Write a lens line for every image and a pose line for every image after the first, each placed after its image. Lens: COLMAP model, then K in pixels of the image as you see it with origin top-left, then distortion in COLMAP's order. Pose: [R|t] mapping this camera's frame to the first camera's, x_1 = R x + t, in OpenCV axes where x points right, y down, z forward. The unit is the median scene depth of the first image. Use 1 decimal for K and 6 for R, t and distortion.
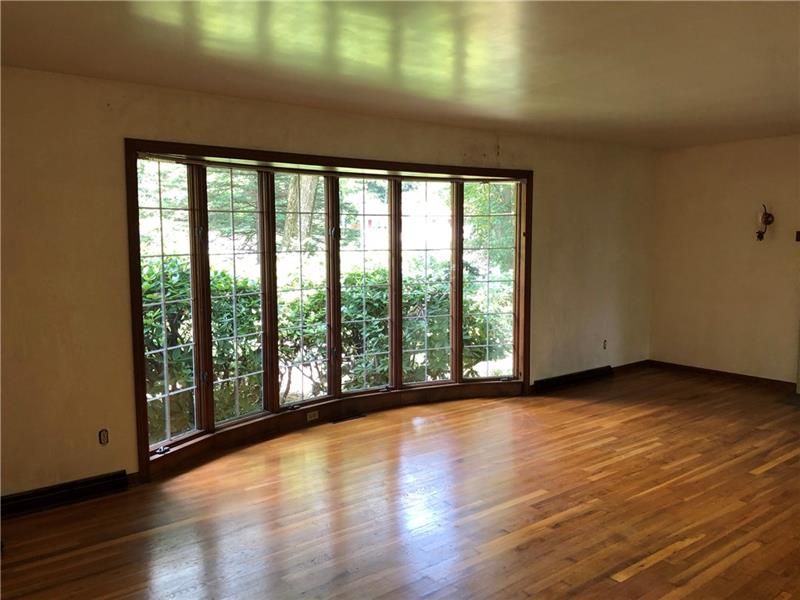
lens RADIAL K [[648.4, 0, 391.1], [0, 648.4, 301.5], [0, 0, 1]] dist [0.011503, -0.008296]
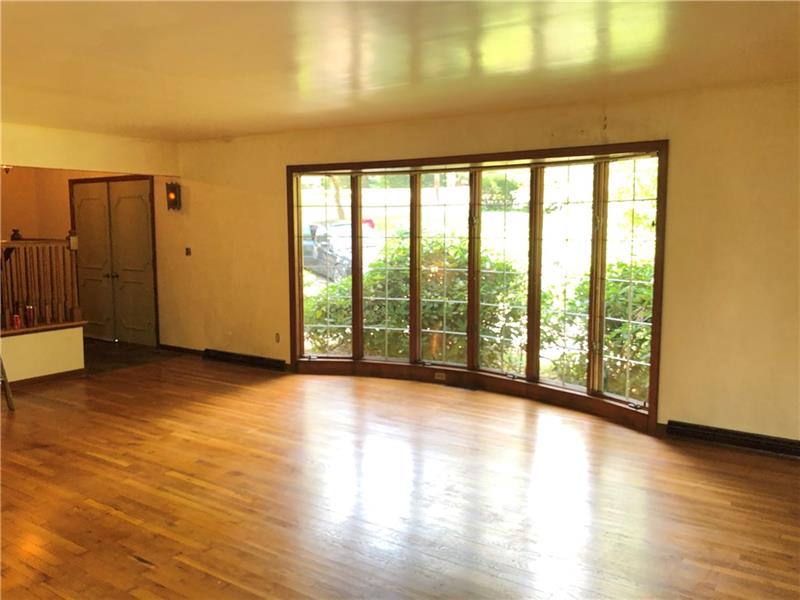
lens RADIAL K [[655.9, 0, 401.4], [0, 655.9, 290.1], [0, 0, 1]] dist [0.005180, -0.001225]
pose [[0.321540, 0.100043, -0.941596, 1.214020], [-0.101740, 0.992296, 0.070688, -0.071421], [0.941414, 0.073069, 0.329241, 0.667725]]
